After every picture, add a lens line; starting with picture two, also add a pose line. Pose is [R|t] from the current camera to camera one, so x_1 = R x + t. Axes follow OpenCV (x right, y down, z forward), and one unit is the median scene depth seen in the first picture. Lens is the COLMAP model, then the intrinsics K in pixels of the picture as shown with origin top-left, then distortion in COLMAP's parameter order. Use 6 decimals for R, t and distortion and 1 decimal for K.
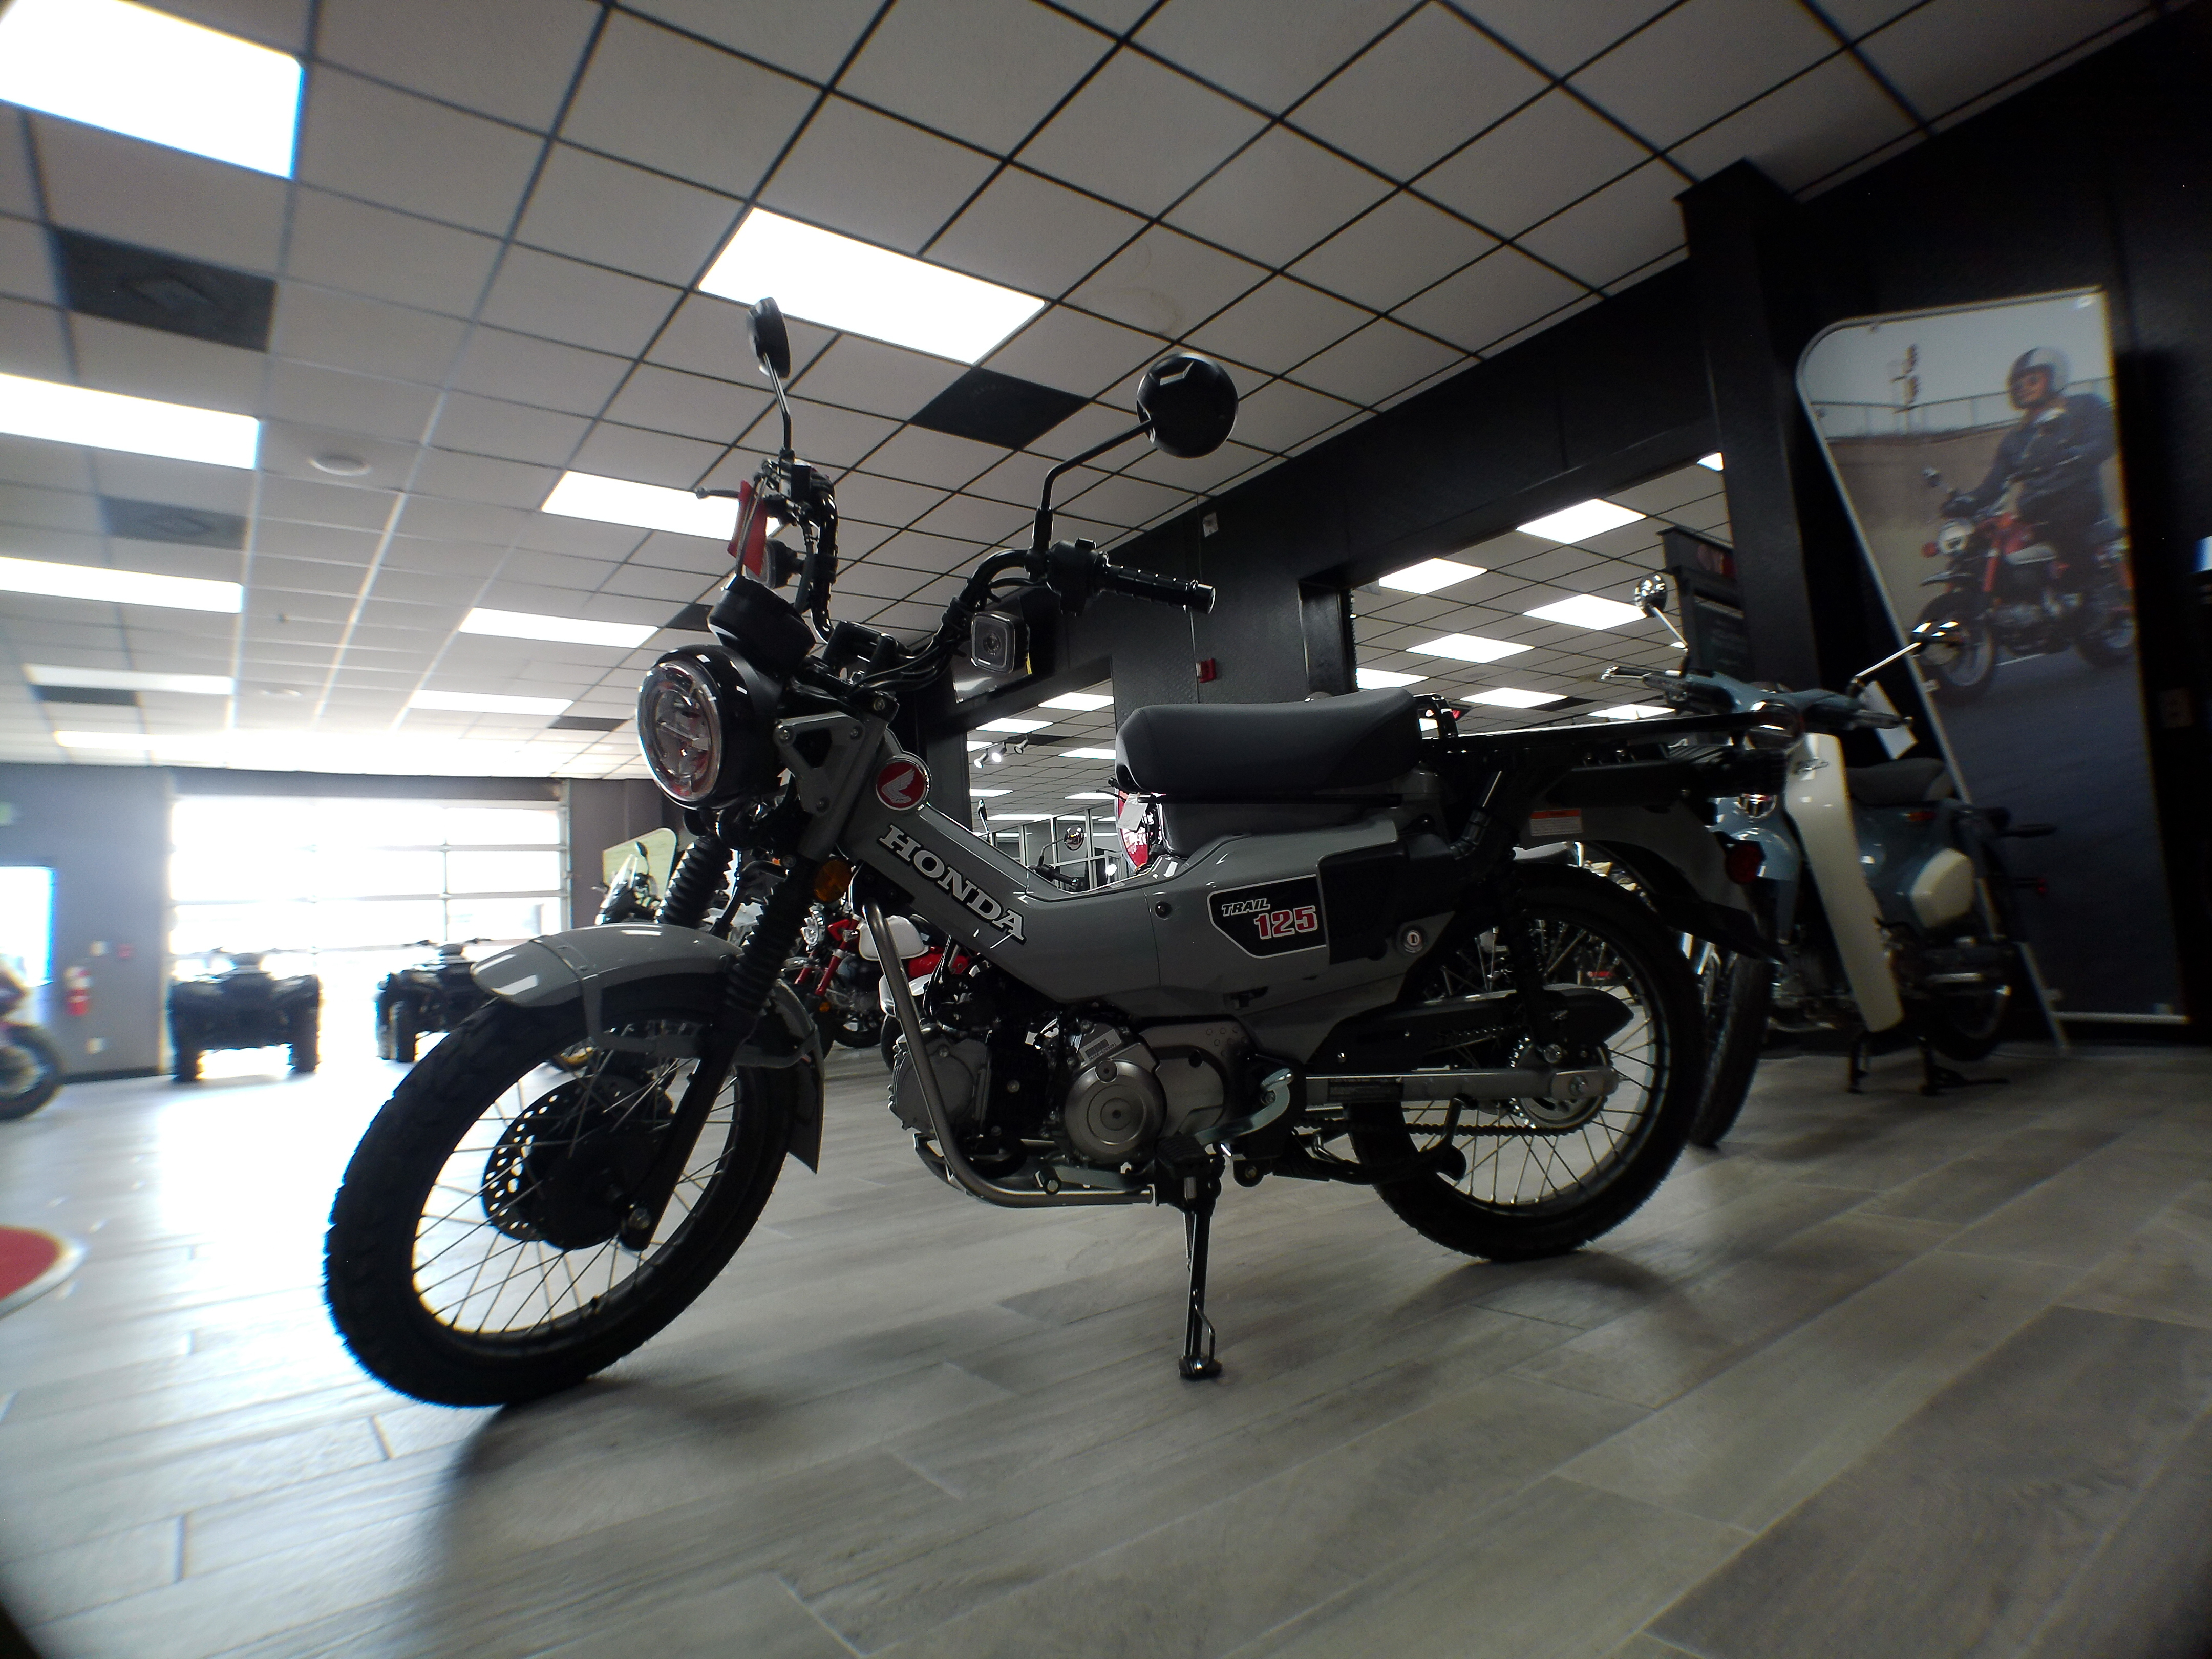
lens RADIAL K [[1197.2, 0, 1140.3], [0, 1197.2, 825.3], [0, 0, 1]] dist [-0.045526, 0.001874]
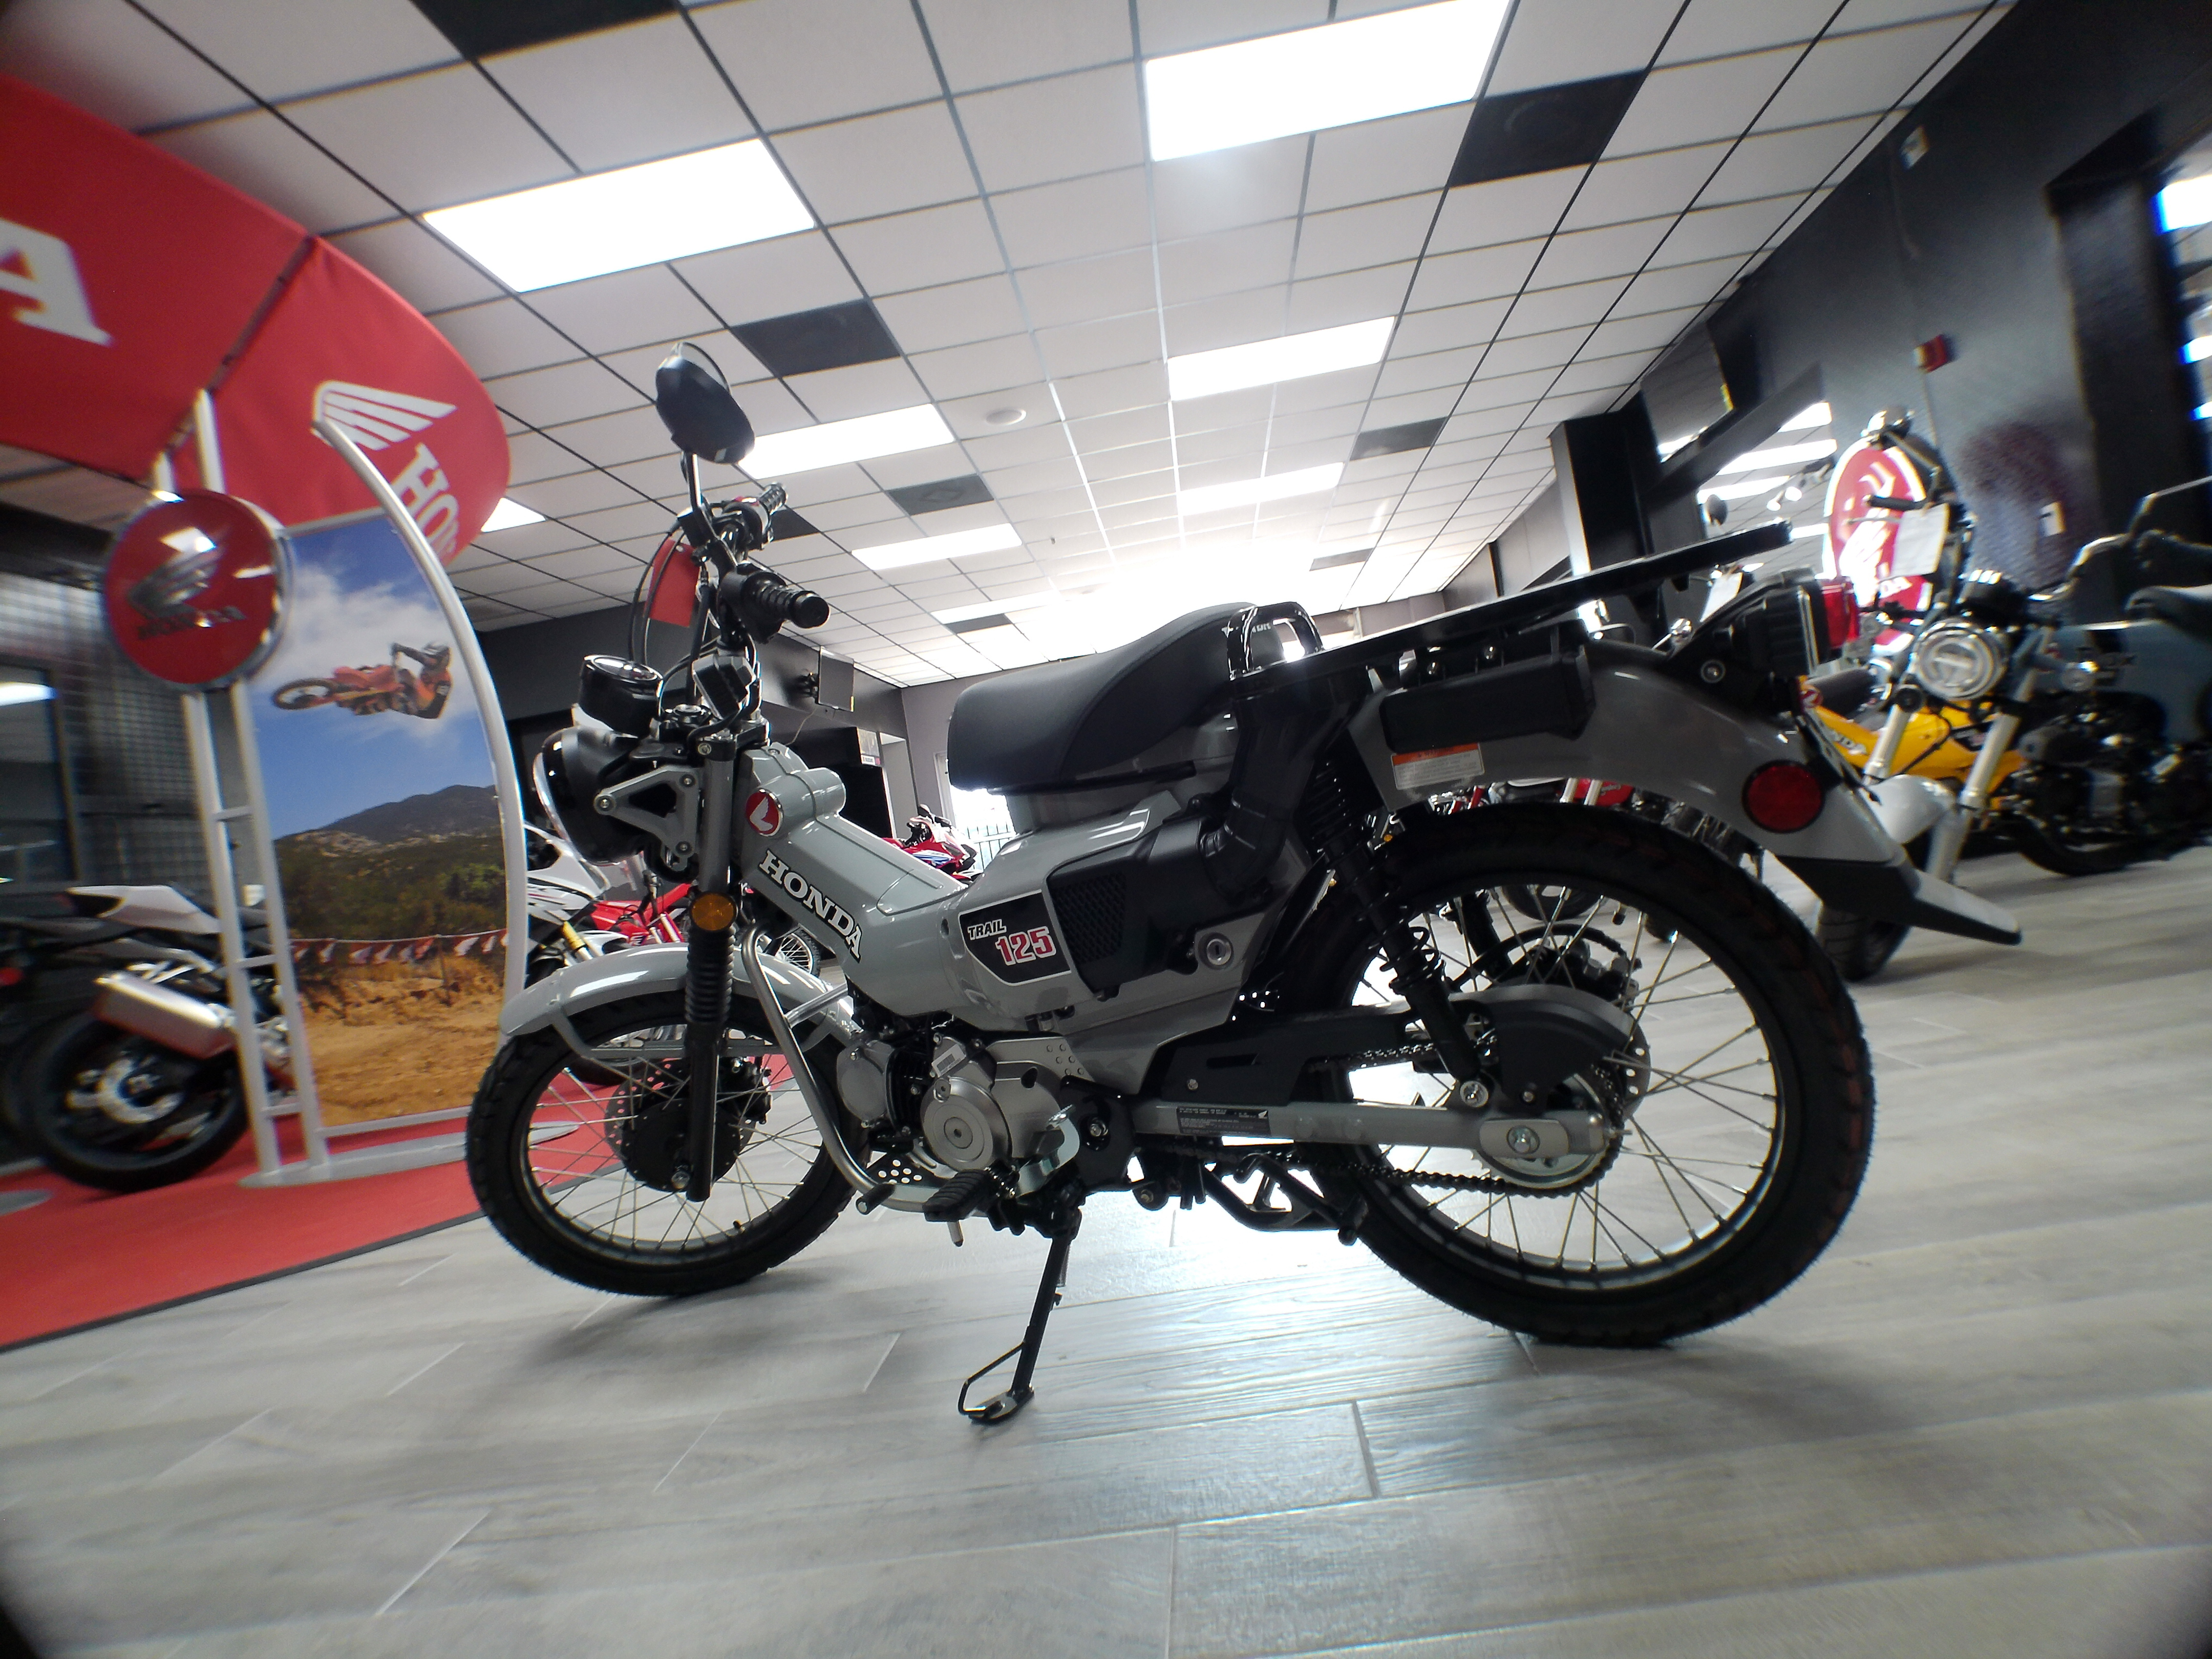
lens RADIAL K [[1190.6, 0, 1135.2], [0, 1190.6, 835.8], [0, 0, 1]] dist [-0.037477, -0.000599]
pose [[0.742635, -0.054837, -0.667447, 0.615948], [0.183122, 0.975287, 0.123621, -0.069719], [0.644173, -0.214029, 0.734325, 0.365709]]
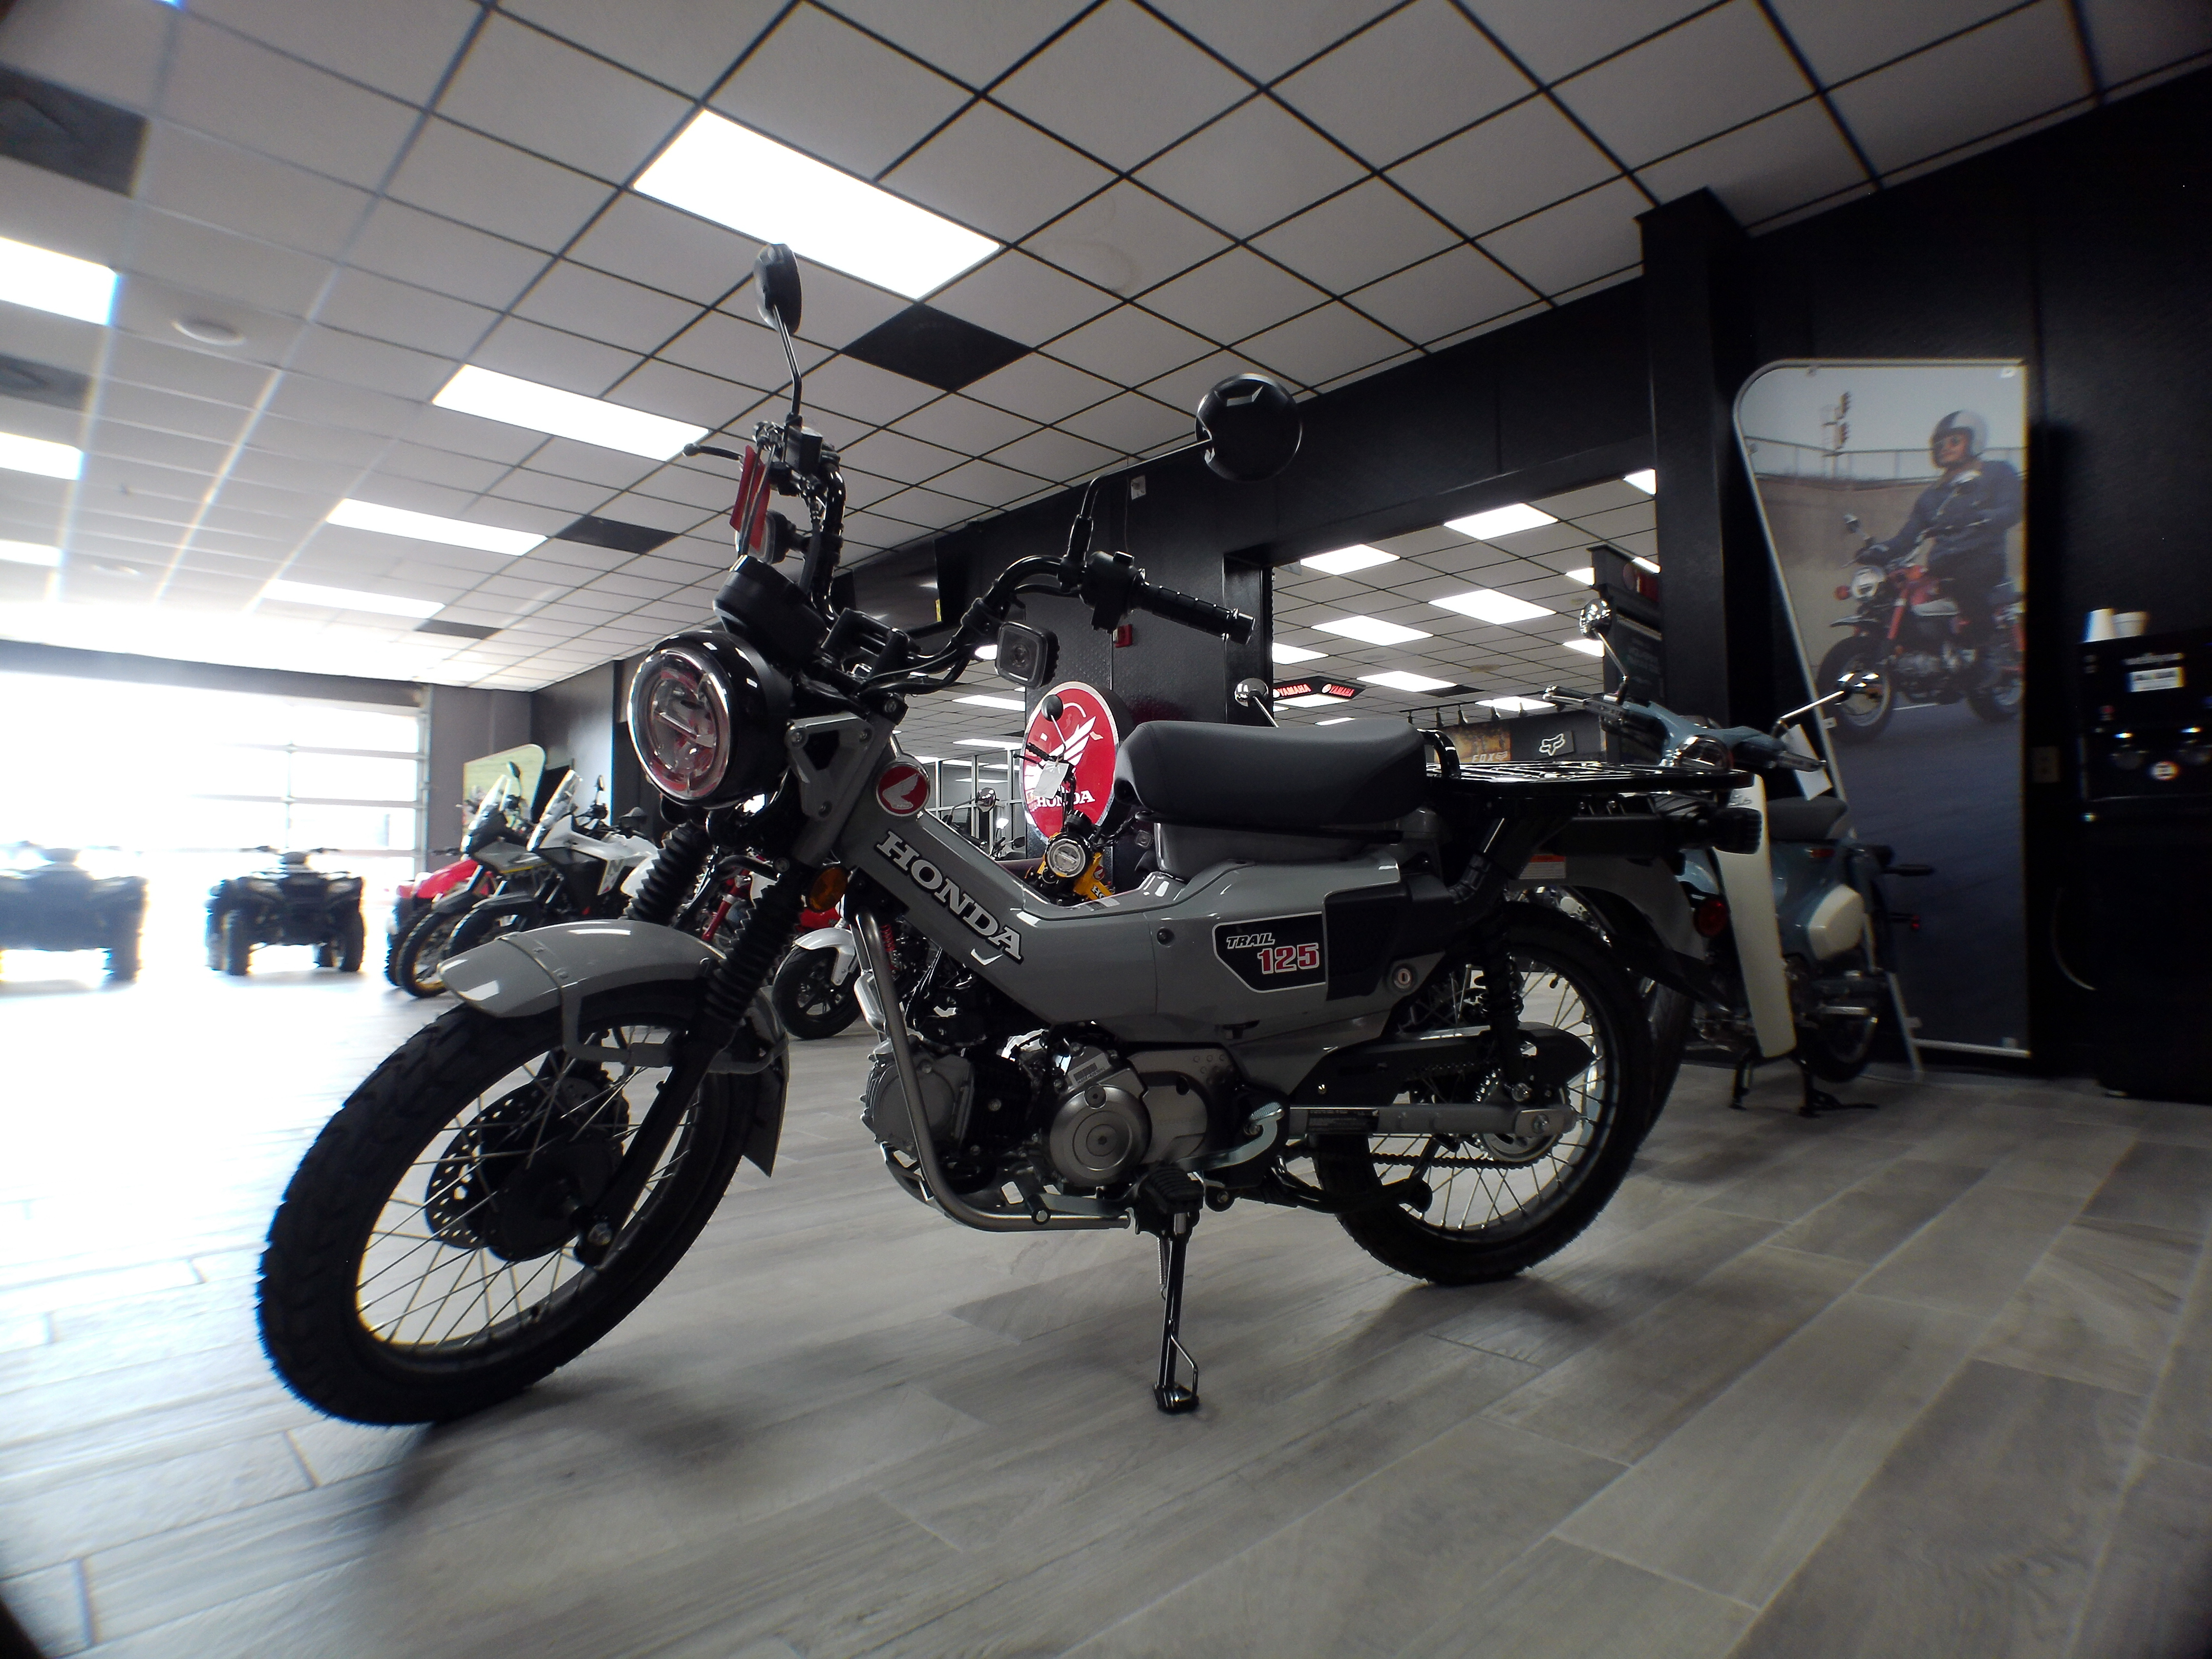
lens RADIAL K [[1195.8, 0, 1151.4], [0, 1195.8, 831.7], [0, 0, 1]] dist [-0.044692, 0.001682]
pose [[0.991269, 0.070420, 0.111471, -0.089558], [-0.075573, 0.996226, 0.042694, -0.046816], [-0.108044, -0.050745, 0.992850, 0.027587]]
